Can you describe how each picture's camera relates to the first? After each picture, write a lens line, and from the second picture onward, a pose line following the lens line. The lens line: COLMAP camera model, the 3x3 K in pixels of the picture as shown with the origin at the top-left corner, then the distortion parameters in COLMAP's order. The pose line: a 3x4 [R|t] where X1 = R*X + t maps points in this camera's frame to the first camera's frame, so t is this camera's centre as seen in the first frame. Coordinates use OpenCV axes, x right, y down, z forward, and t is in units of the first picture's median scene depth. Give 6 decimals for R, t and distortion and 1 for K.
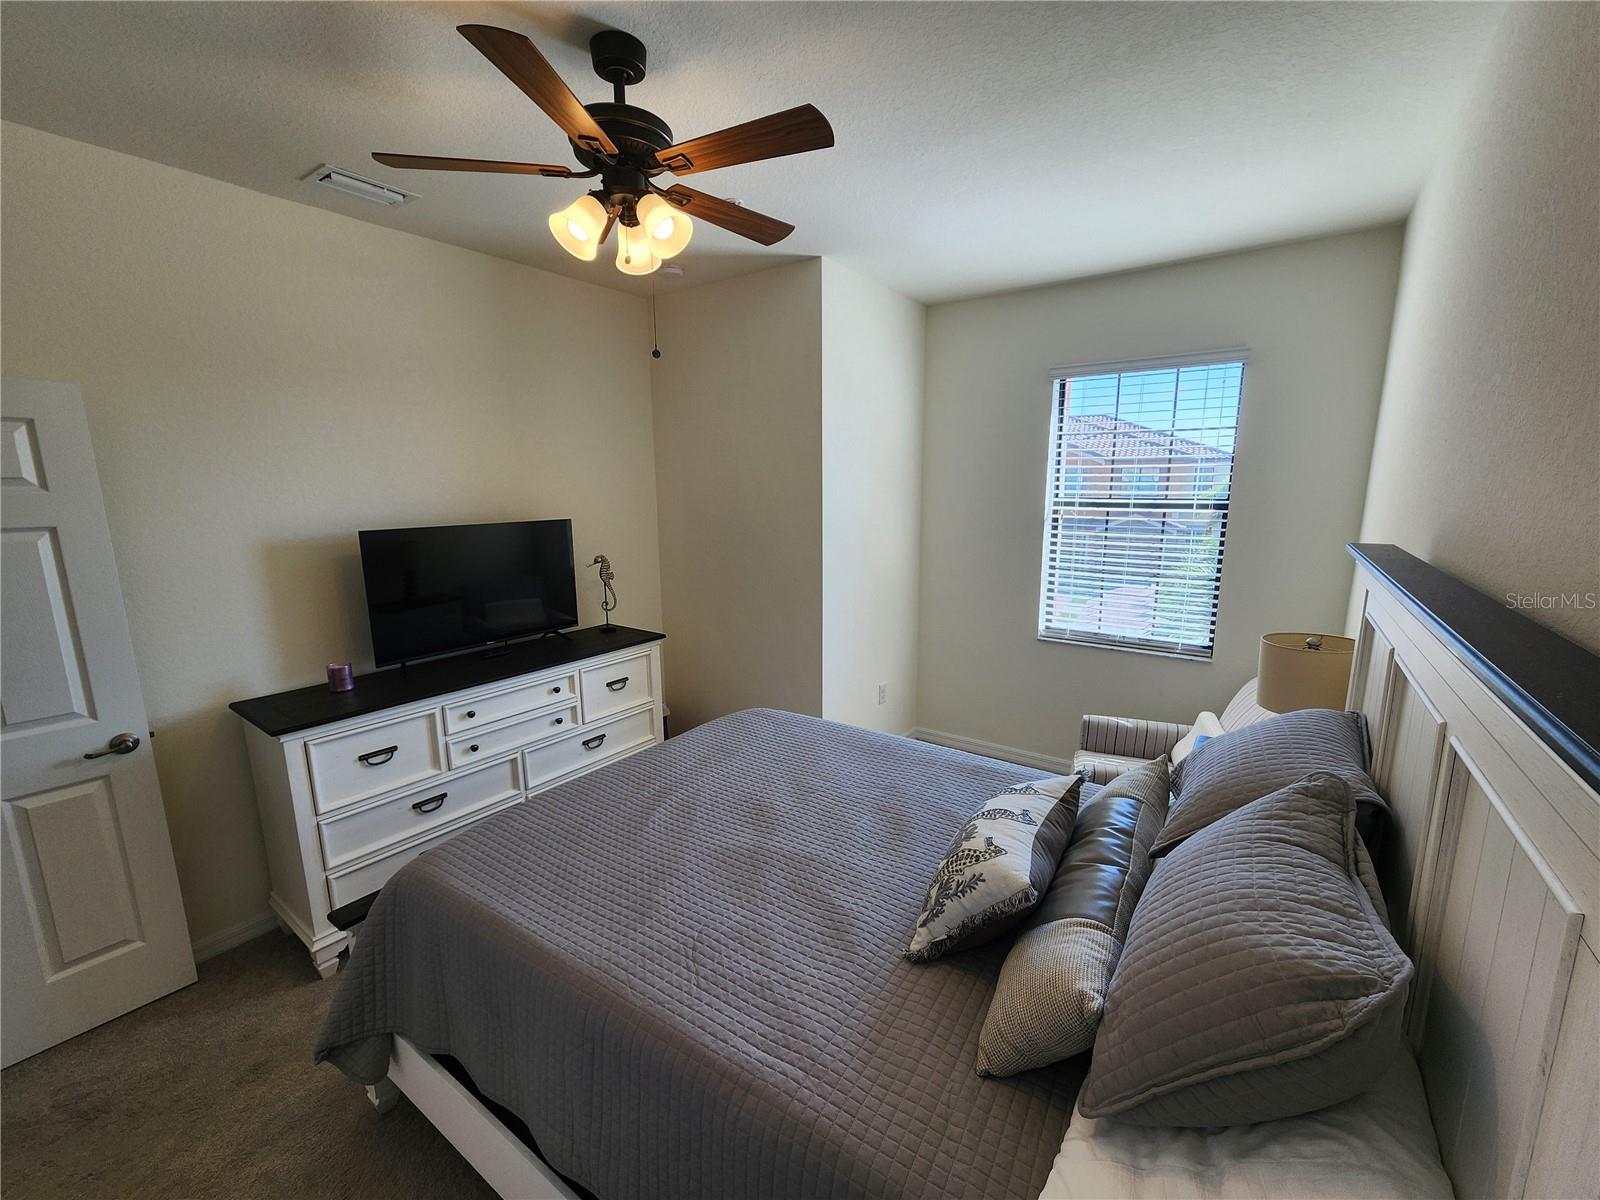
lens RADIAL K [[660.2, 0, 810.4], [0, 660.2, 600.8], [0, 0, 1]] dist [-0.001809, 0.002771]
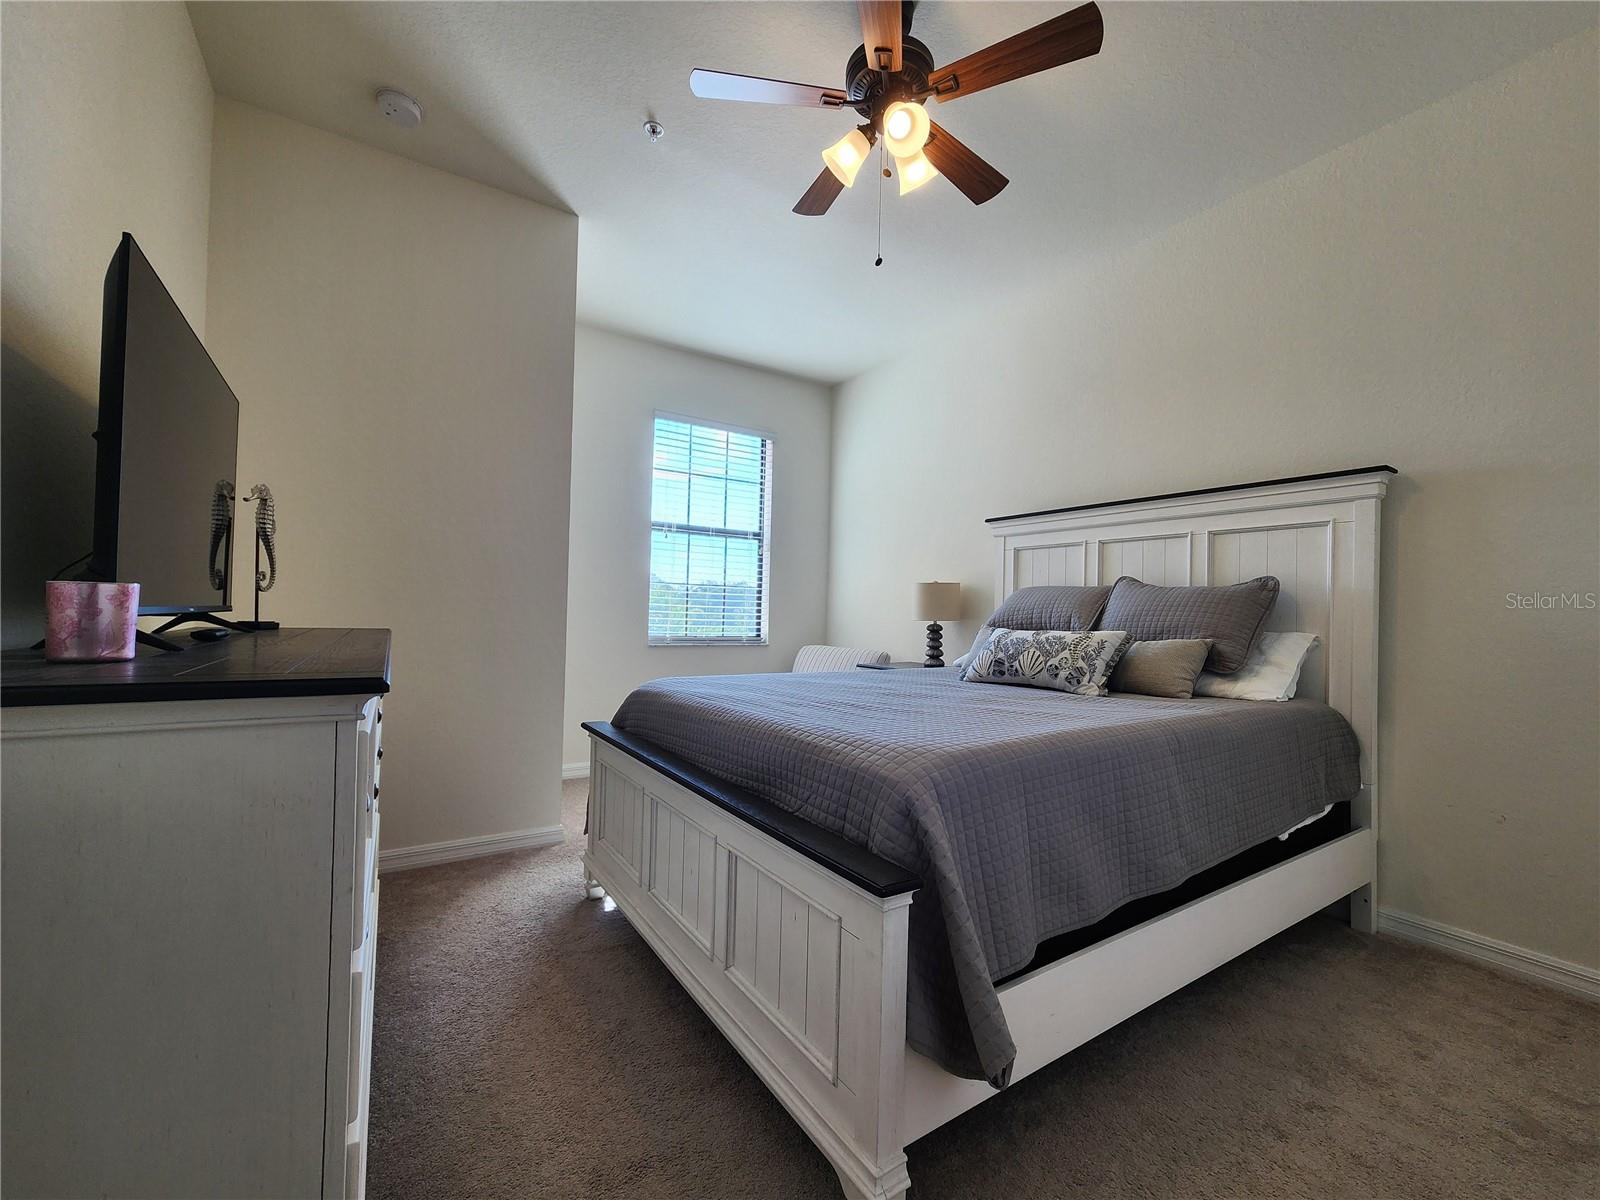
lens RADIAL K [[660.2, 0, 810.4], [0, 660.2, 600.8], [0, 0, 1]] dist [-0.001809, 0.002771]
pose [[0.364822, 0.029944, 0.930596, -0.642286], [0.144907, 0.985478, -0.088517, 0.135769], [-0.919732, 0.167143, 0.355185, 0.401472]]
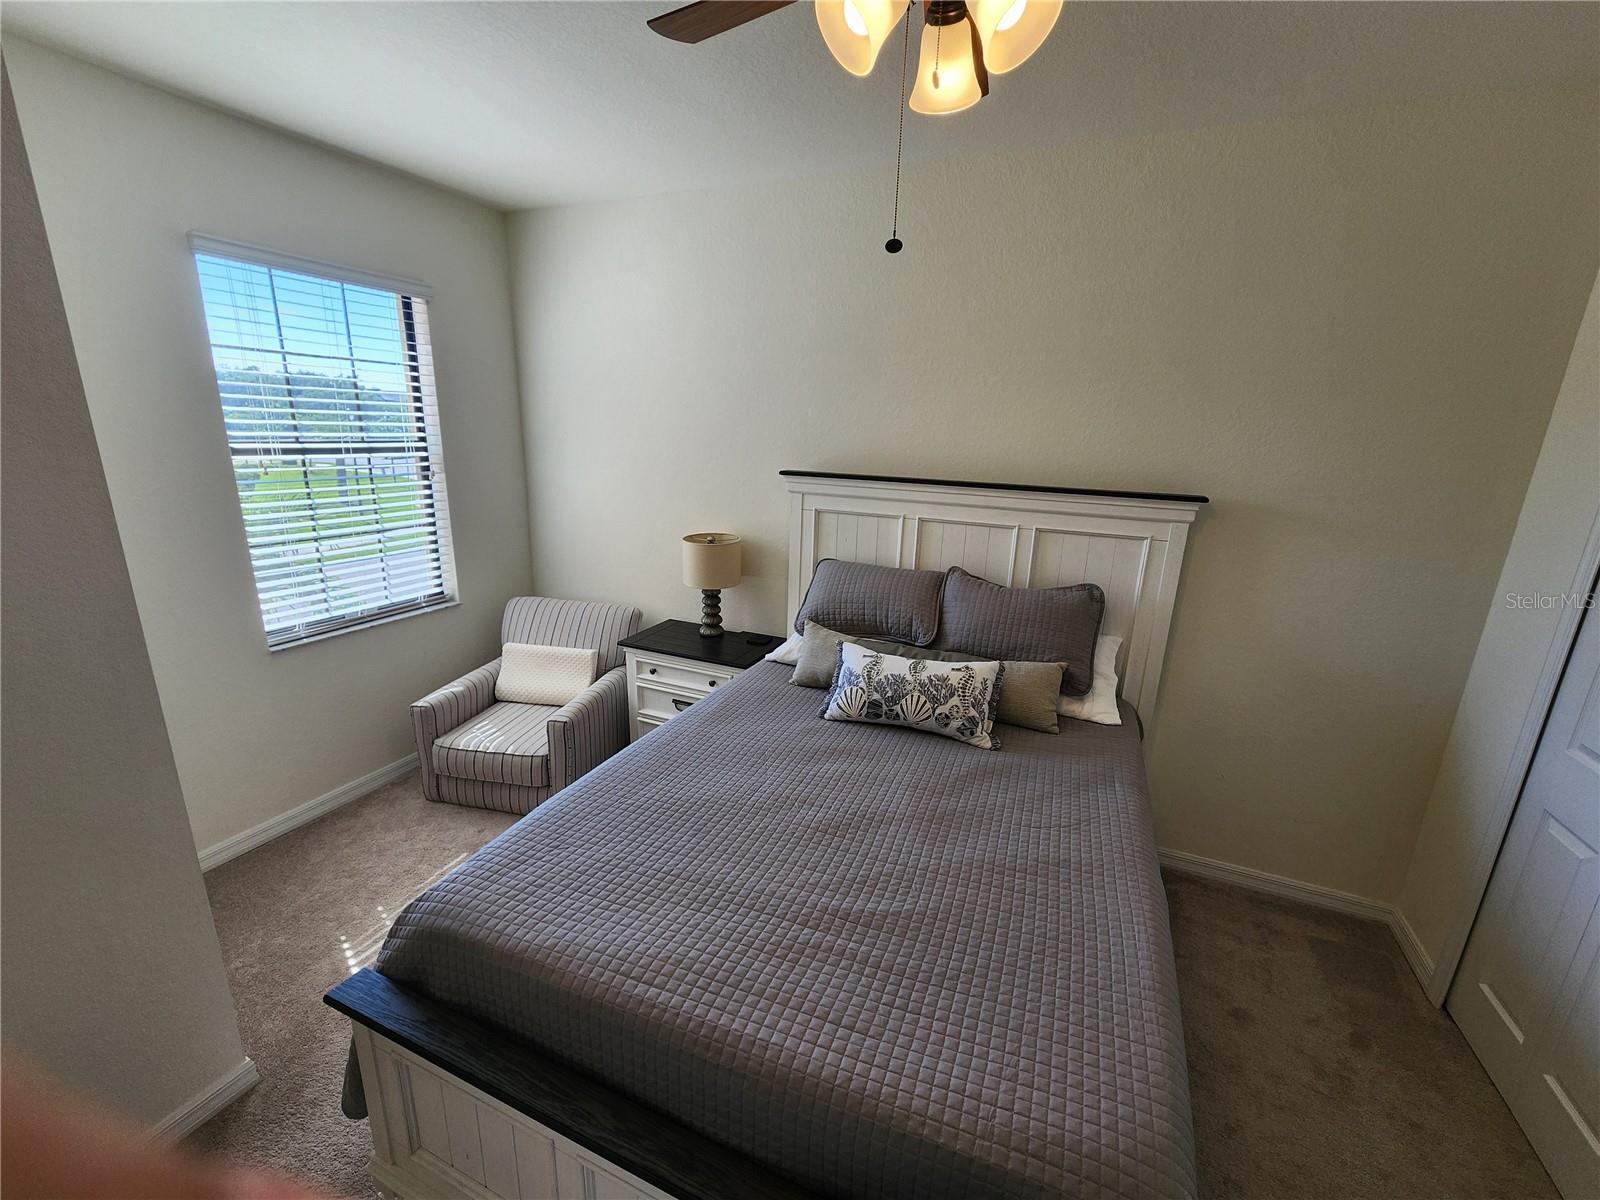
lens RADIAL K [[660.2, 0, 810.4], [0, 660.2, 600.8], [0, 0, 1]] dist [-0.001809, 0.002771]
pose [[-0.200869, -0.255131, 0.945812, -0.451646], [0.145341, 0.947043, 0.286330, -0.121199], [-0.968776, 0.194980, -0.153151, 0.620658]]
